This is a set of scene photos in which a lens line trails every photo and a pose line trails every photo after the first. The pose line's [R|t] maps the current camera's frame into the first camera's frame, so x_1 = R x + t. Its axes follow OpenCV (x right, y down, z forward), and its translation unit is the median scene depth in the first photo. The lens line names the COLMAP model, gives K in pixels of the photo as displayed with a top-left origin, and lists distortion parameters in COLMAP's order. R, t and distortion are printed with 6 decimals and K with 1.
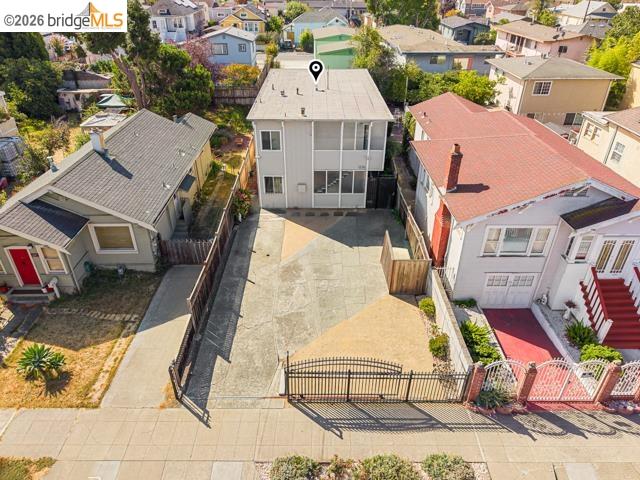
lens RADIAL K [[436.0, 0, 321.6], [0, 436.0, 242.1], [0, 0, 1]] dist [0.003067, -0.005065]
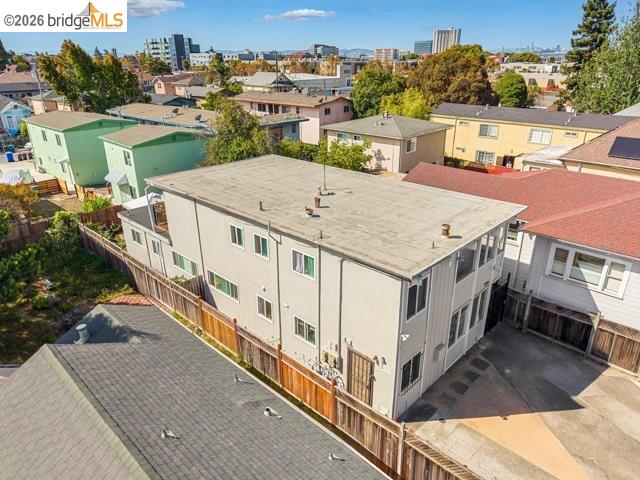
lens RADIAL K [[436.0, 0, 321.6], [0, 436.0, 242.1], [0, 0, 1]] dist [0.003067, -0.005065]
pose [[0.692724, -0.284950, 0.662523, -0.625815], [0.382602, 0.923909, -0.002670, -0.402608], [-0.611351, 0.255333, 0.749037, 0.793682]]
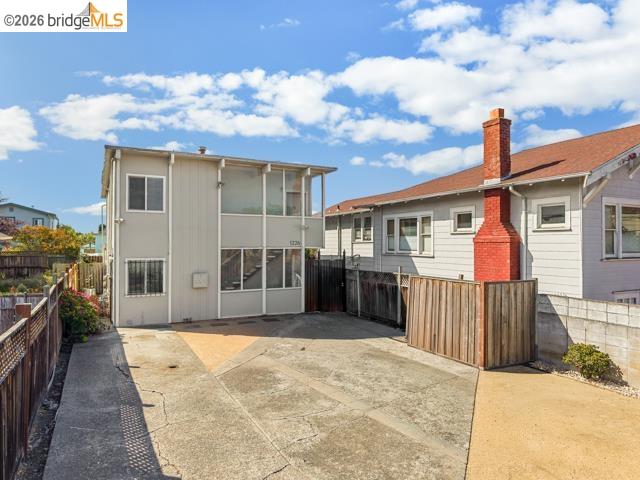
lens RADIAL K [[436.0, 0, 321.6], [0, 436.0, 242.1], [0, 0, 1]] dist [0.003067, -0.005065]
pose [[0.894080, -0.000388, 0.447908, -0.200408], [0.238586, 0.846737, -0.475513, 0.176544], [-0.379076, 0.532011, 0.757143, 0.615359]]
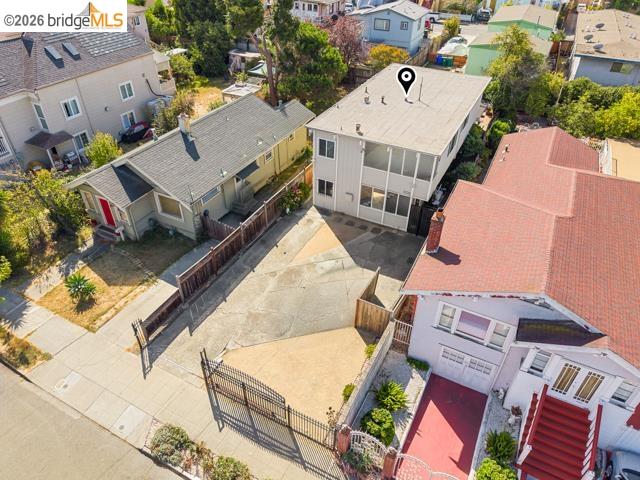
lens RADIAL K [[436.0, 0, 321.6], [0, 436.0, 242.1], [0, 0, 1]] dist [0.003067, -0.005065]
pose [[0.883659, 0.289379, -0.367976, 0.395722], [-0.250648, 0.956359, 0.150179, -0.205060], [0.395376, -0.040475, 0.917627, 0.014439]]
